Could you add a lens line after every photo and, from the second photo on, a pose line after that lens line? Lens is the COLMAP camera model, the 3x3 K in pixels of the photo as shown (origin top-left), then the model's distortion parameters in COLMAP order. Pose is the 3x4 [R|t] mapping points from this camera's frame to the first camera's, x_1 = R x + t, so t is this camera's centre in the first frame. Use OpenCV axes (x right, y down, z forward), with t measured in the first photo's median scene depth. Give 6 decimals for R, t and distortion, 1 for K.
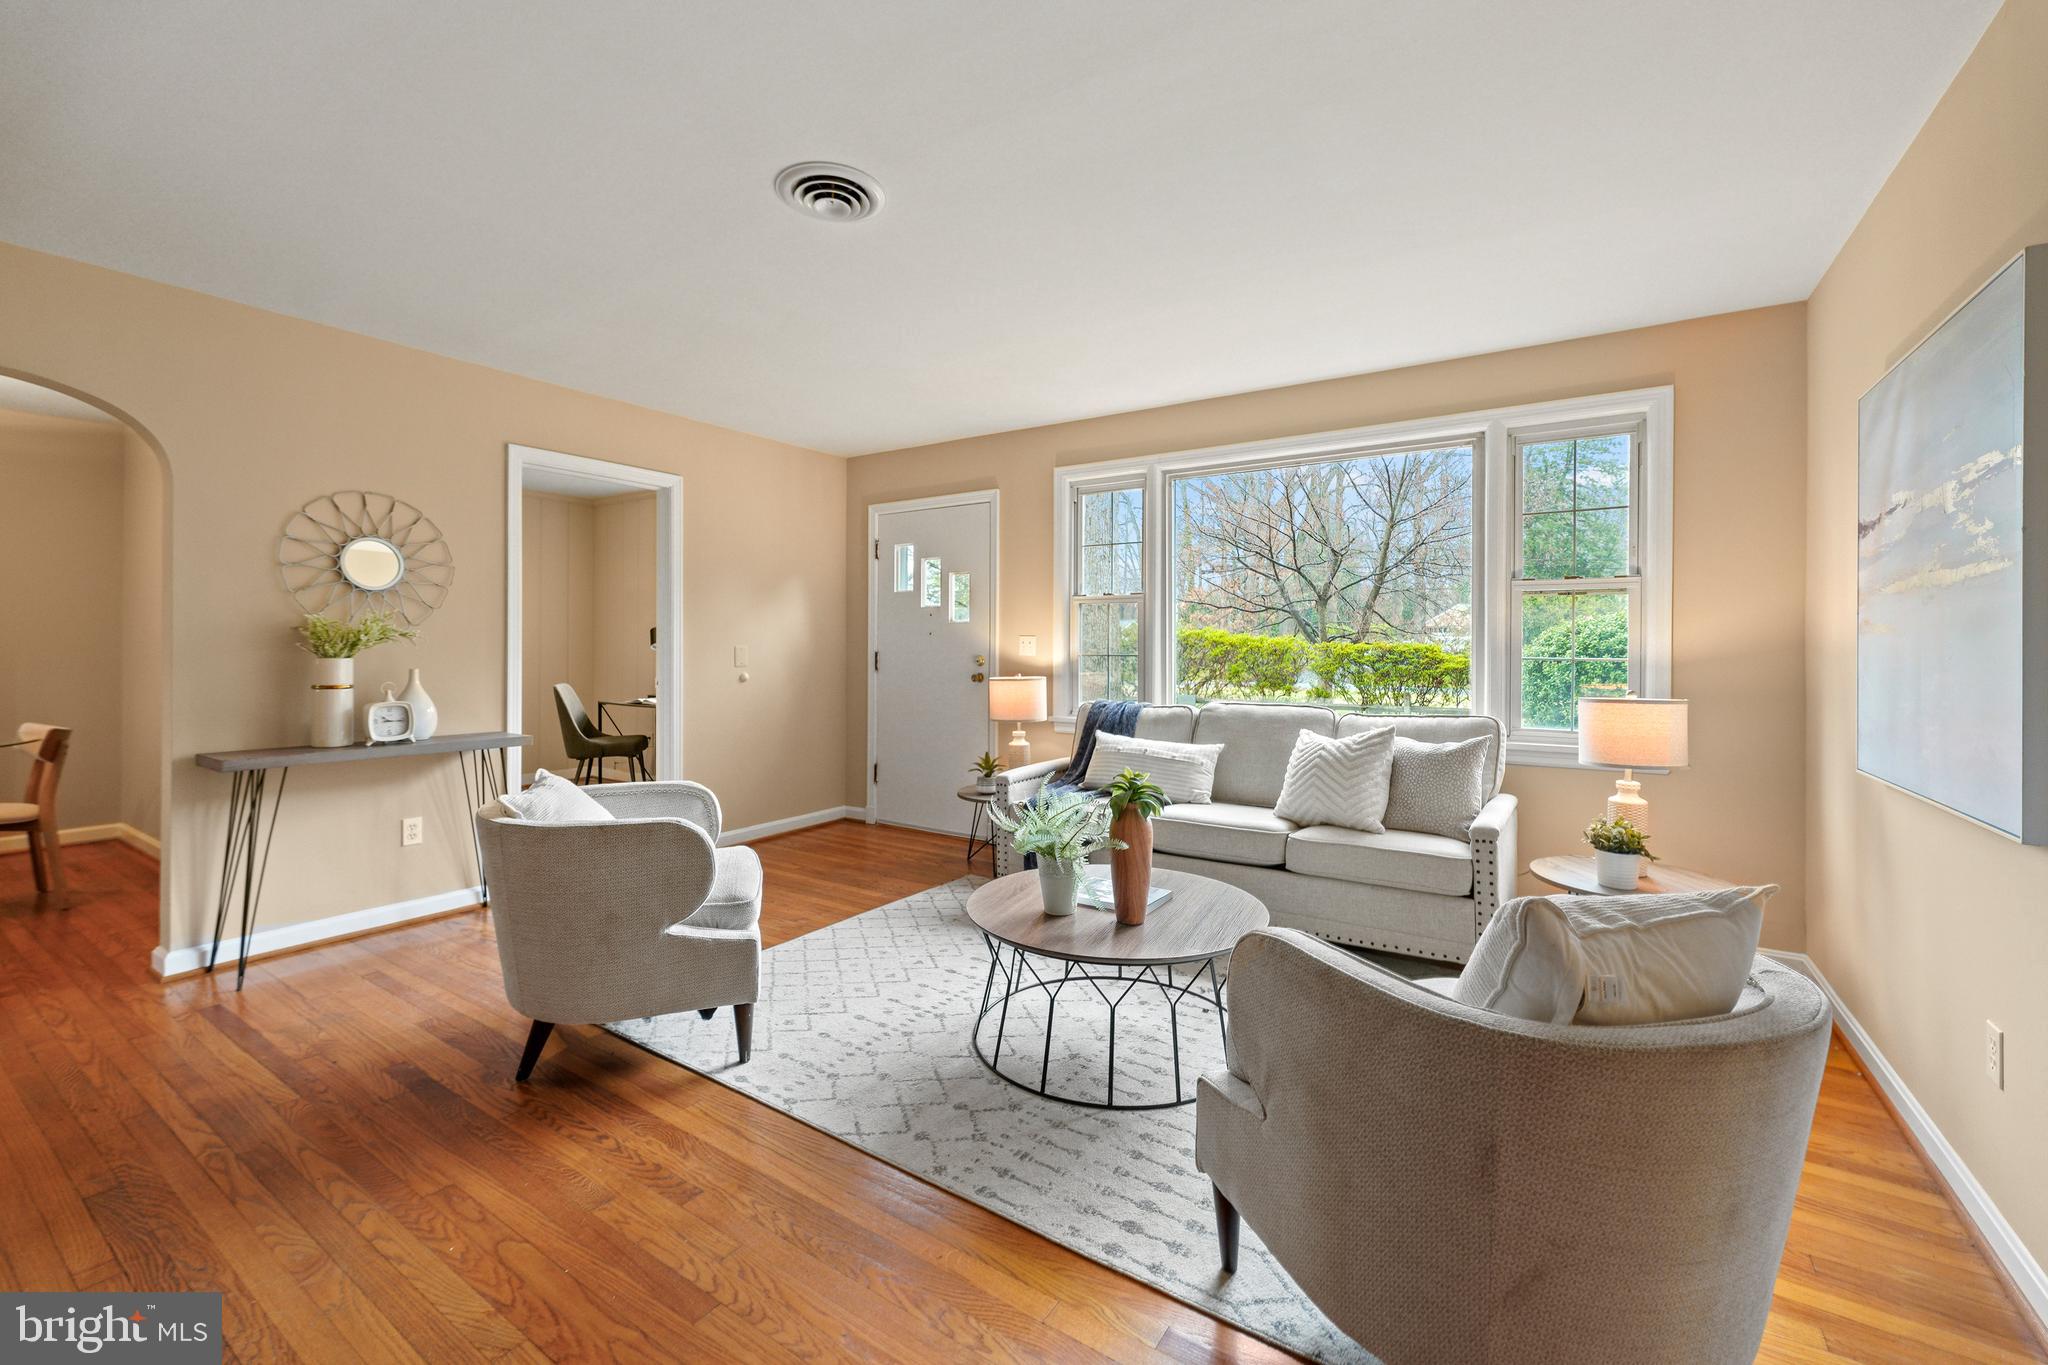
lens RADIAL K [[849.4, 0, 1035.7], [0, 849.4, 635.4], [0, 0, 1]] dist [0.001274, 0.000072]
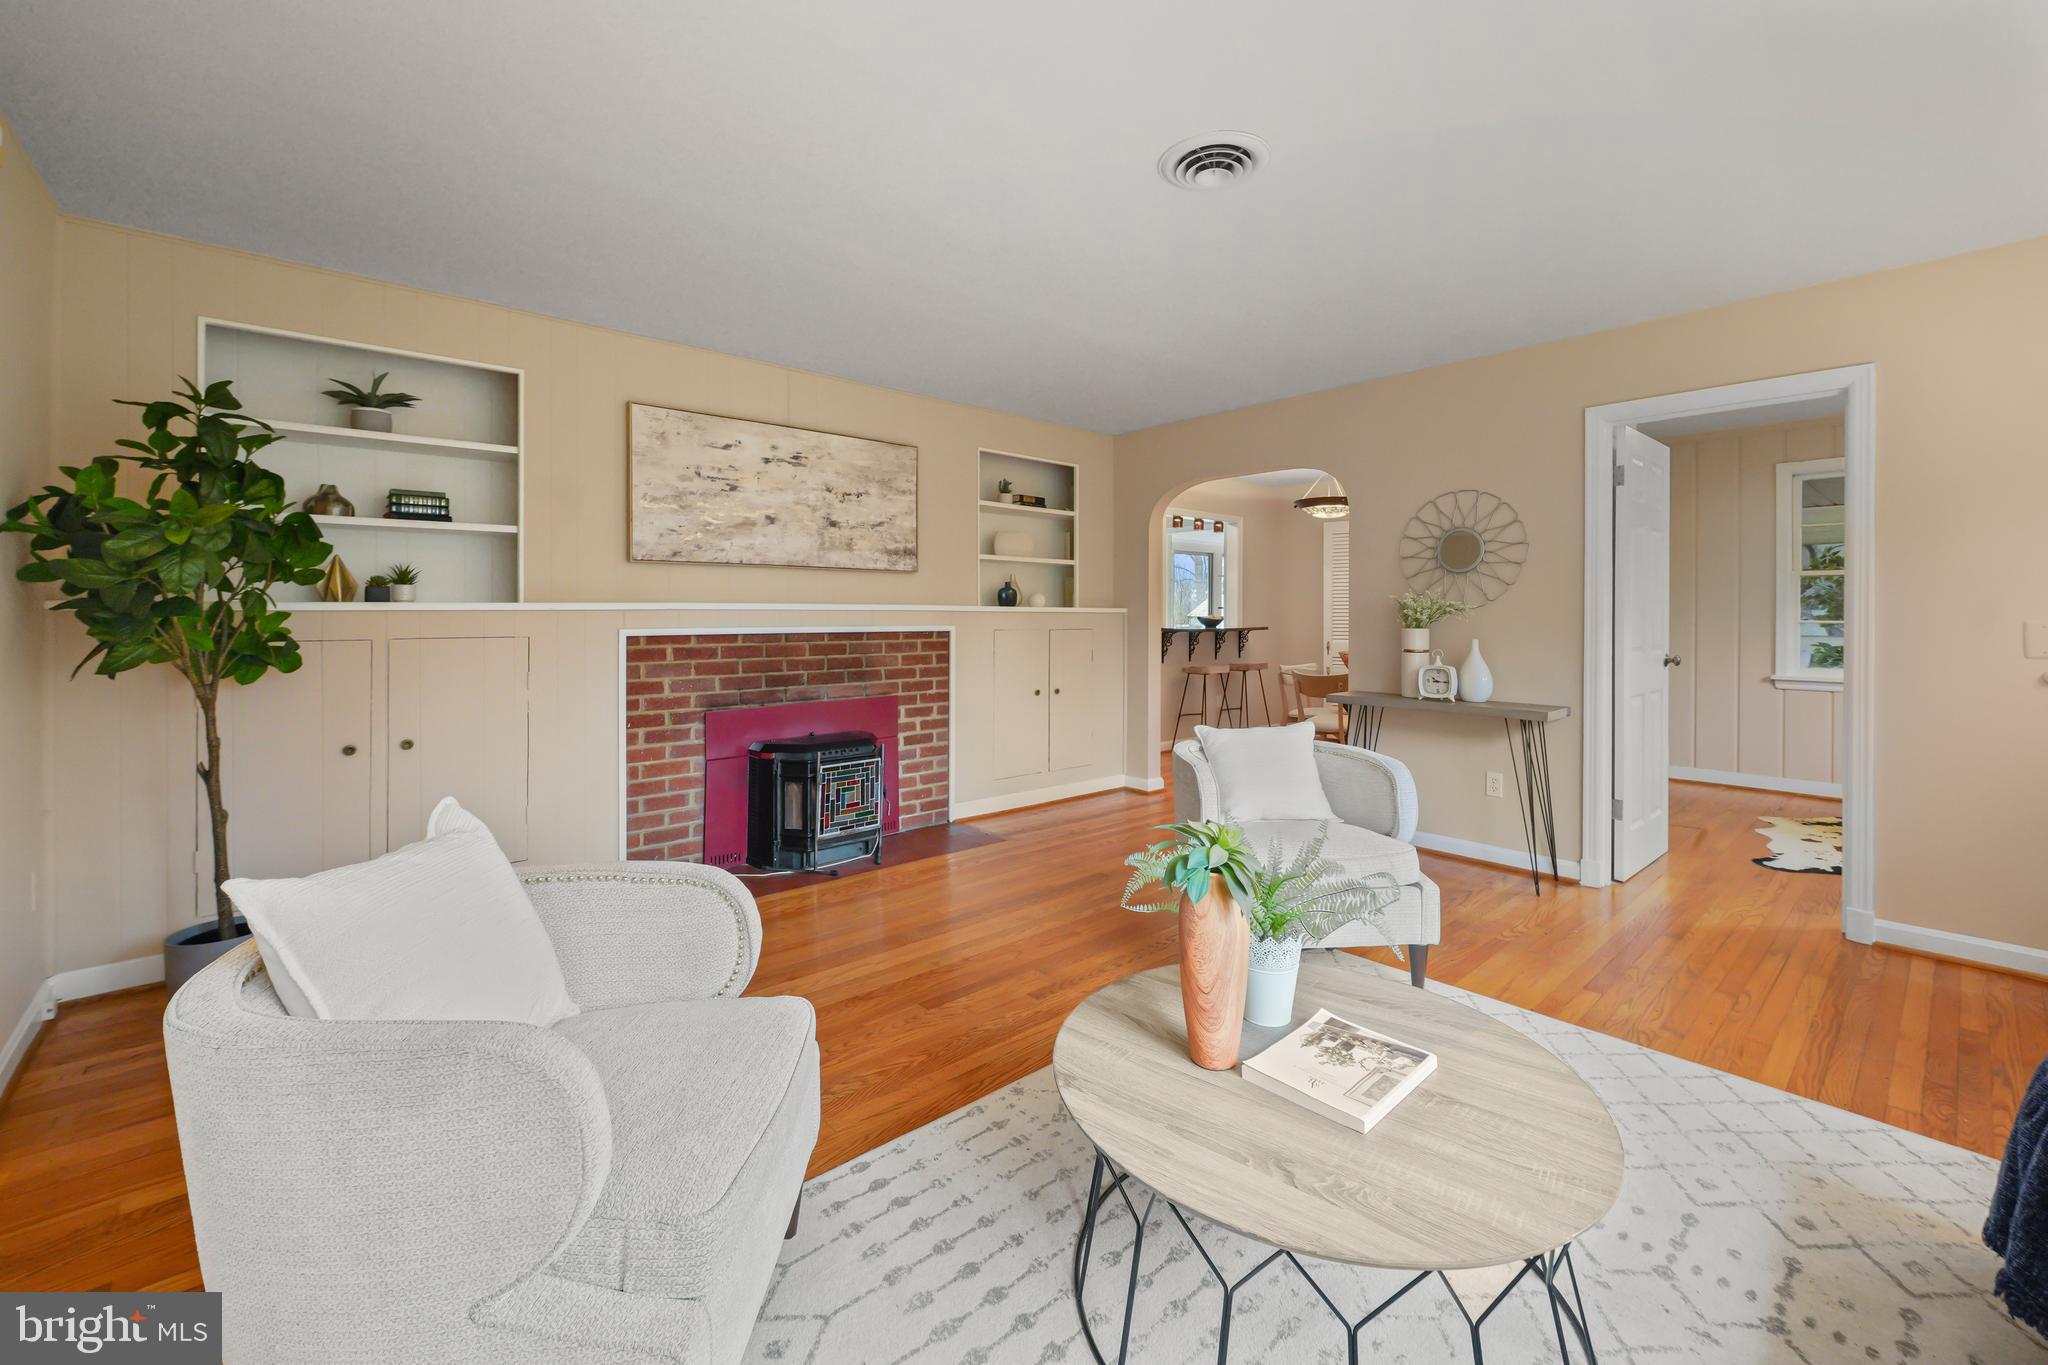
lens RADIAL K [[849.4, 0, 1035.7], [0, 849.4, 635.4], [0, 0, 1]] dist [0.001274, 0.000072]
pose [[-0.248889, 0.025698, -0.968191, 0.862226], [0.003756, 0.999666, 0.025567, 0.003612], [0.968525, 0.002727, -0.248902, 1.186904]]
